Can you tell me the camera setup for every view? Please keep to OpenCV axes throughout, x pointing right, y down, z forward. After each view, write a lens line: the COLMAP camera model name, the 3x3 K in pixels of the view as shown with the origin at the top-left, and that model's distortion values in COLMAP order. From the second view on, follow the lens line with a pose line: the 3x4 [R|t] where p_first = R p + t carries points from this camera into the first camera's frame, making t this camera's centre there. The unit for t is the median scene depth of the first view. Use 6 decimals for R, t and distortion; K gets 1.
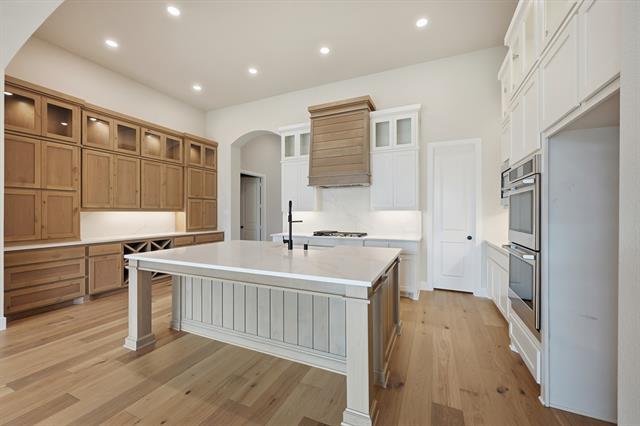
lens RADIAL K [[253.8, 0, 322.9], [0, 253.8, 213.4], [0, 0, 1]] dist [0.000510, -0.000162]
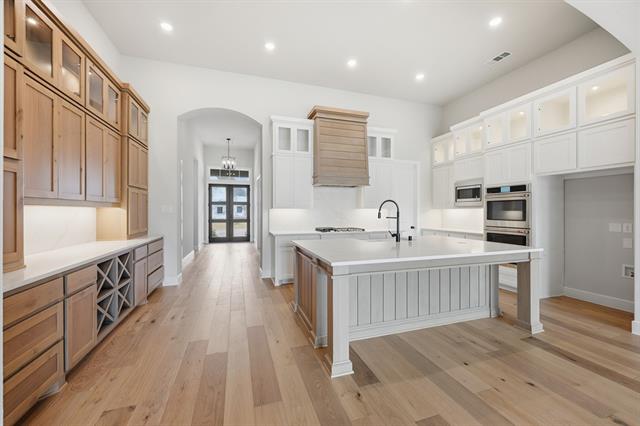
lens RADIAL K [[253.8, 0, 321.4], [0, 253.8, 212.1], [0, 0, 1]] dist [0.000510, -0.000162]
pose [[0.739614, -0.001294, 0.673030, -0.754839], [-0.001928, 0.999990, 0.004041, 0.001733], [-0.673029, -0.004287, 0.739604, 0.245580]]
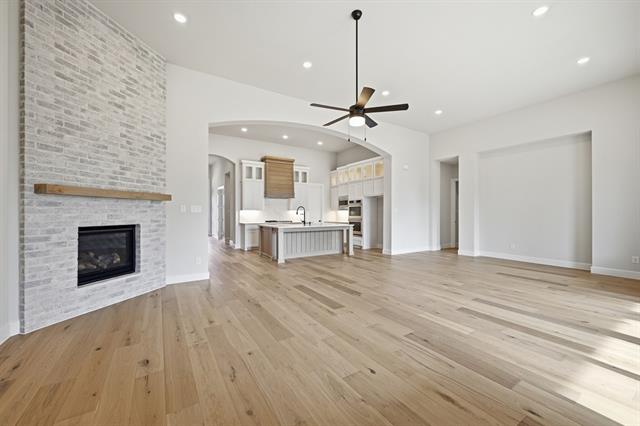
lens RADIAL K [[253.8, 0, 320.3], [0, 253.8, 214.0], [0, 0, 1]] dist [0.000510, -0.000162]
pose [[0.550078, -0.000358, 0.835113, -1.497328], [-0.001964, 0.999997, 0.001722, 0.016234], [-0.835111, -0.002587, 0.550076, -0.414038]]
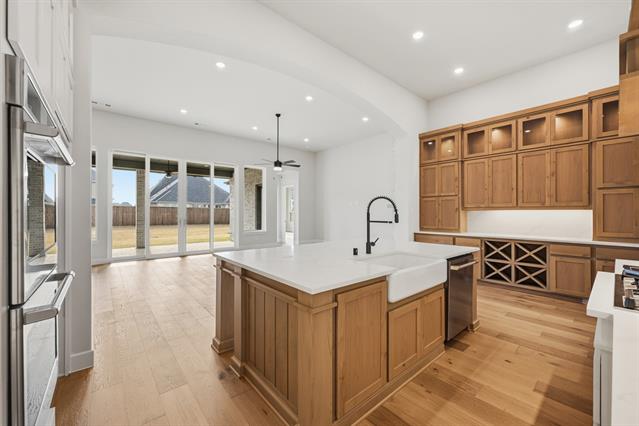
lens RADIAL K [[254.4, 0, 324.2], [0, 254.4, 211.9], [0, 0, 1]] dist [-0.001293, 0.000147]
pose [[-0.421169, -0.001133, -0.906982, 0.451792], [0.000477, 0.999999, -0.001471, 0.000566], [0.906982, -0.001053, -0.421168, 0.805642]]
